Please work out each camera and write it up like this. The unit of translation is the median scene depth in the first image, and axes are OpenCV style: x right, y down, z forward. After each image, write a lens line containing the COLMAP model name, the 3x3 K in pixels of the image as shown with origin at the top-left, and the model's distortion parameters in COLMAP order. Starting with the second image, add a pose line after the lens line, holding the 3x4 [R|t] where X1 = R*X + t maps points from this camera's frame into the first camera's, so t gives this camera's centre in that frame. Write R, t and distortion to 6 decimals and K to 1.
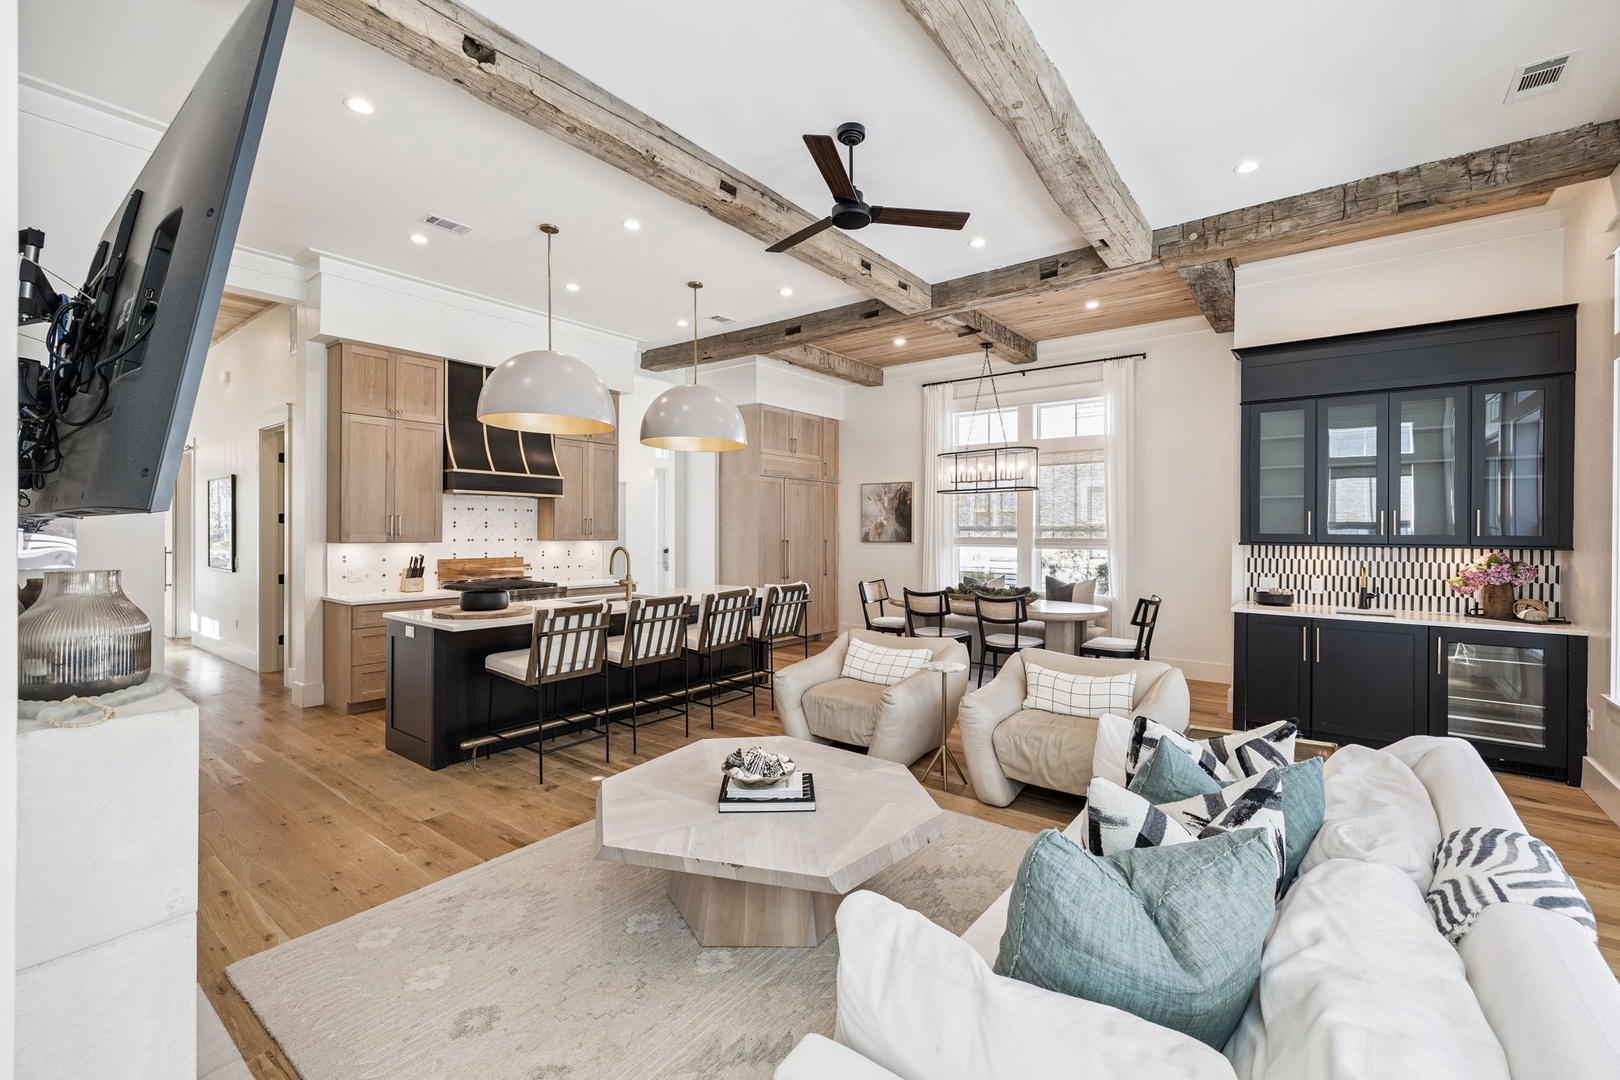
lens RADIAL K [[658.4, 0, 848.2], [0, 658.4, 533.3], [0, 0, 1]] dist [0.000237, 0.000024]
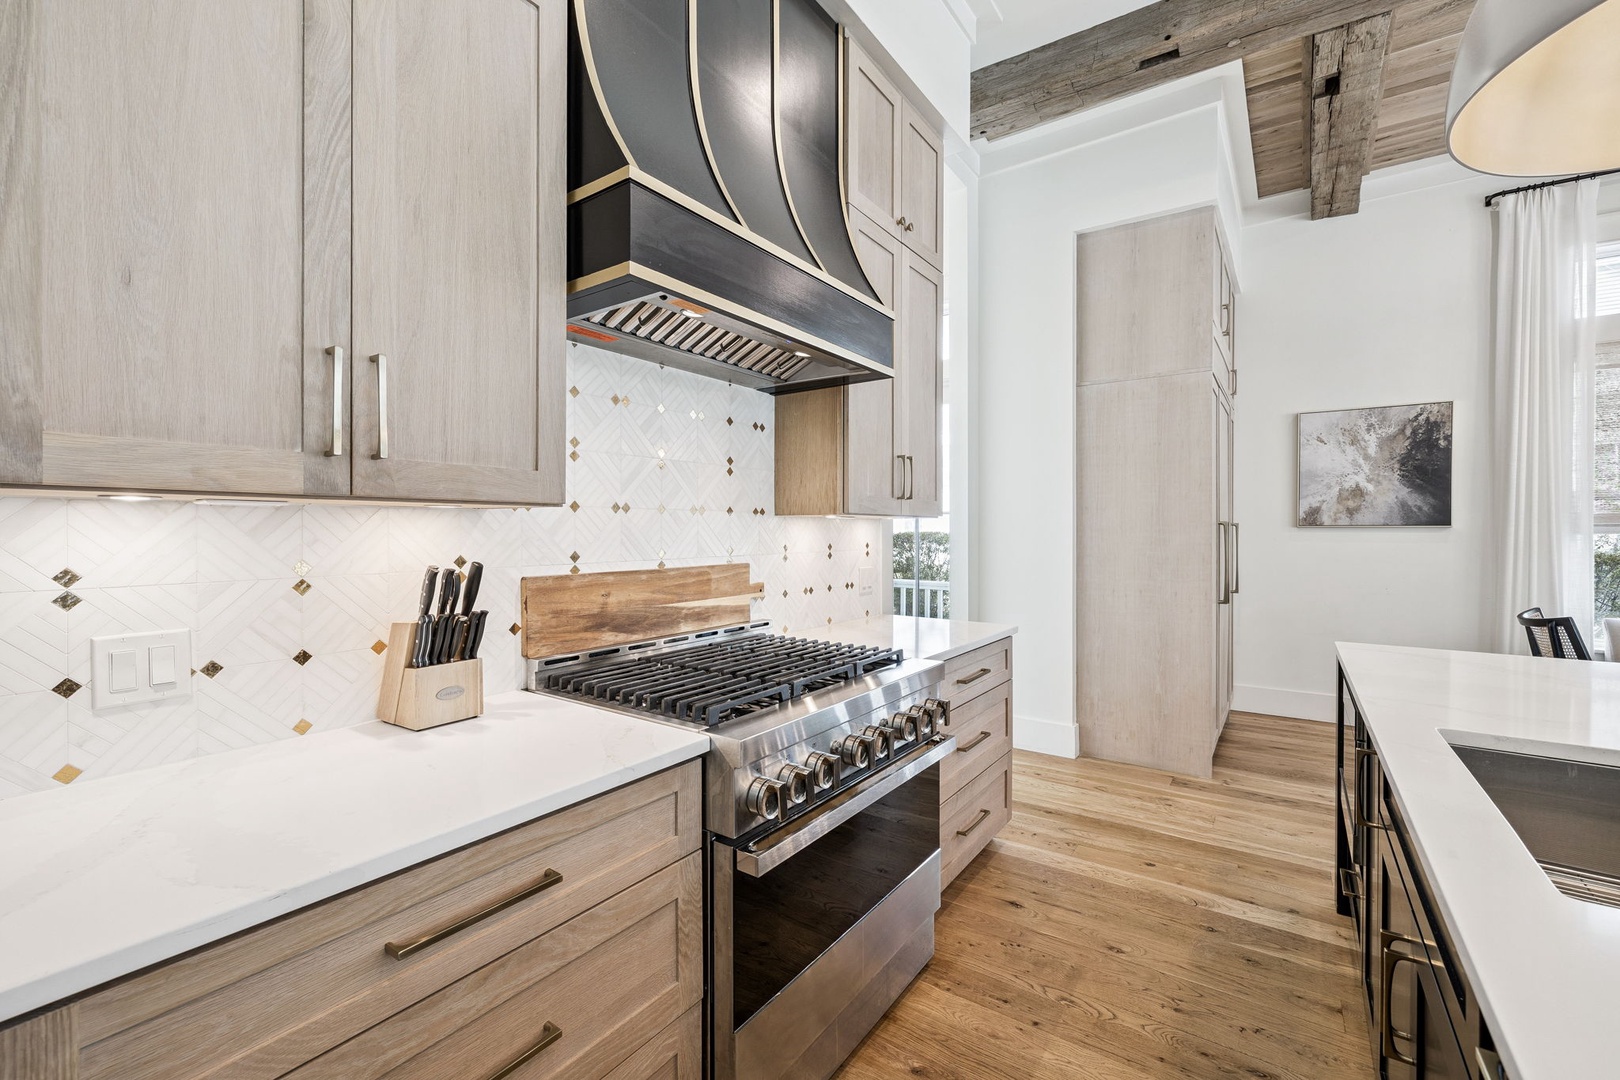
lens RADIAL K [[672.8, 0, 856.1], [0, 672.8, 534.8], [0, 0, 1]] dist [-0.006710, 0.003136]
pose [[0.997584, -0.007074, 0.069107, -0.431238], [0.007172, 0.999974, -0.001166, 0.020832], [-0.069097, 0.001658, 0.997609, 0.616034]]
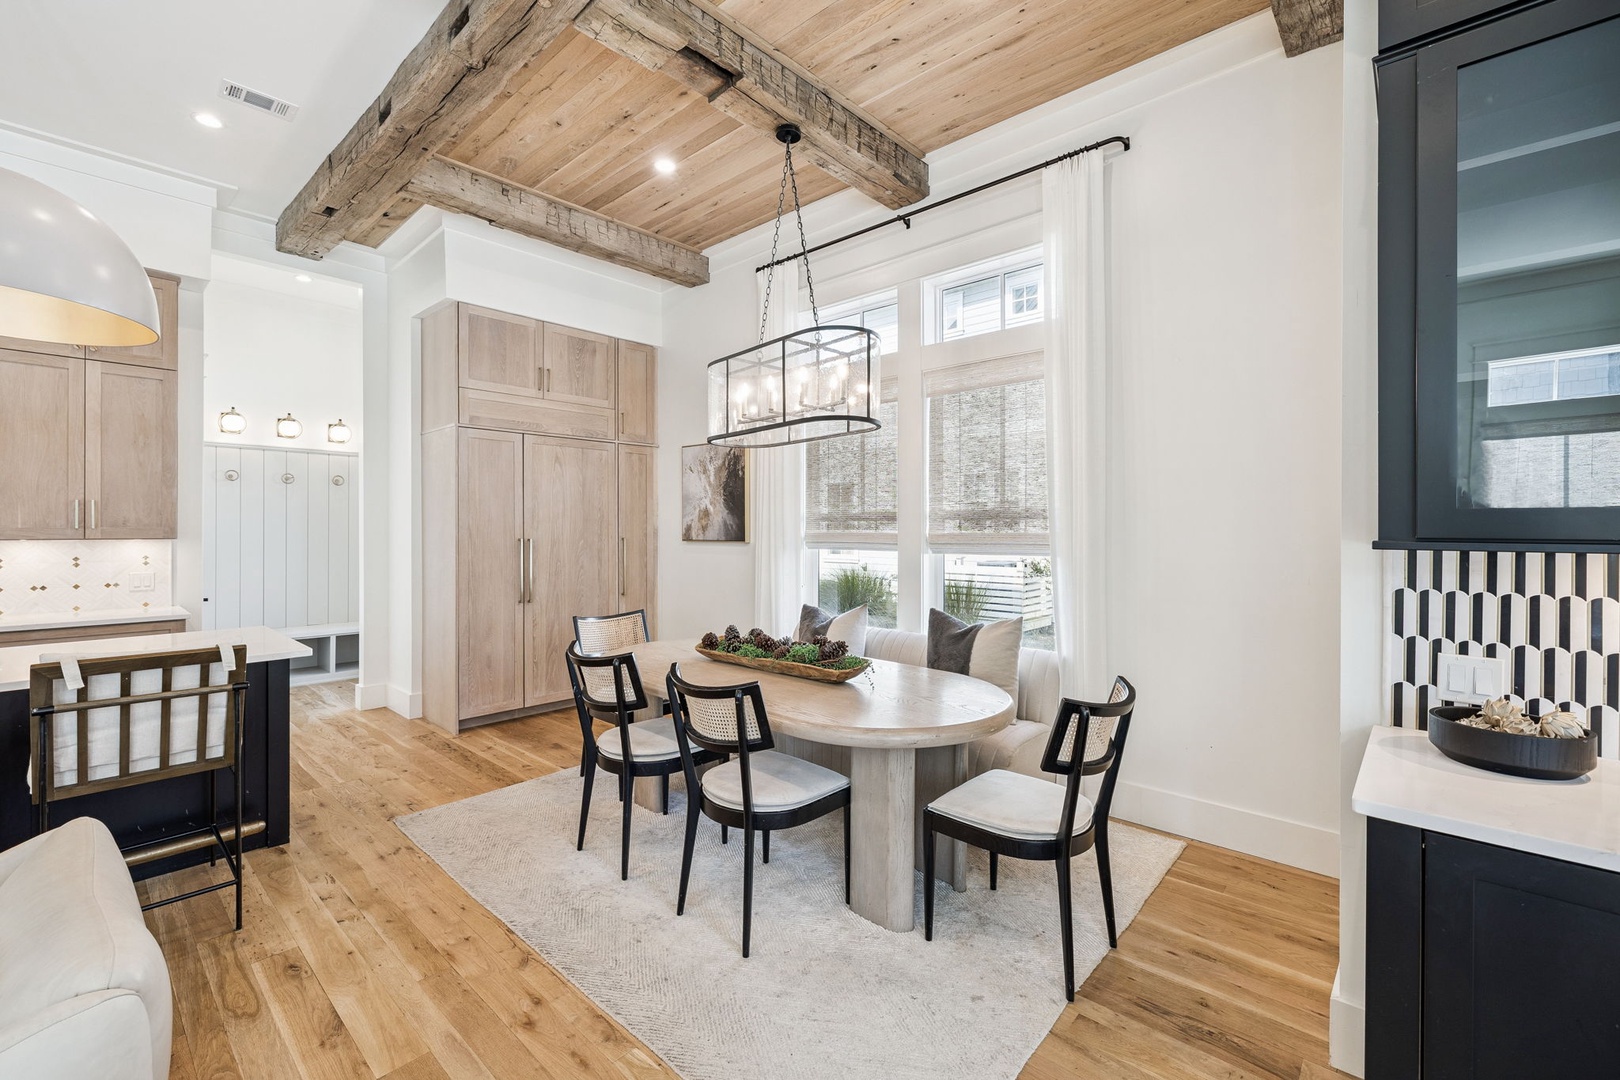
lens RADIAL K [[681.5, 0, 841.8], [0, 681.5, 530.8], [0, 0, 1]] dist [0.000797, 0.000192]
pose [[0.997574, -0.006845, -0.069281, 0.256812], [0.006829, 0.999977, -0.000460, 0.005844], [0.069283, -0.000014, 0.997597, 0.460004]]
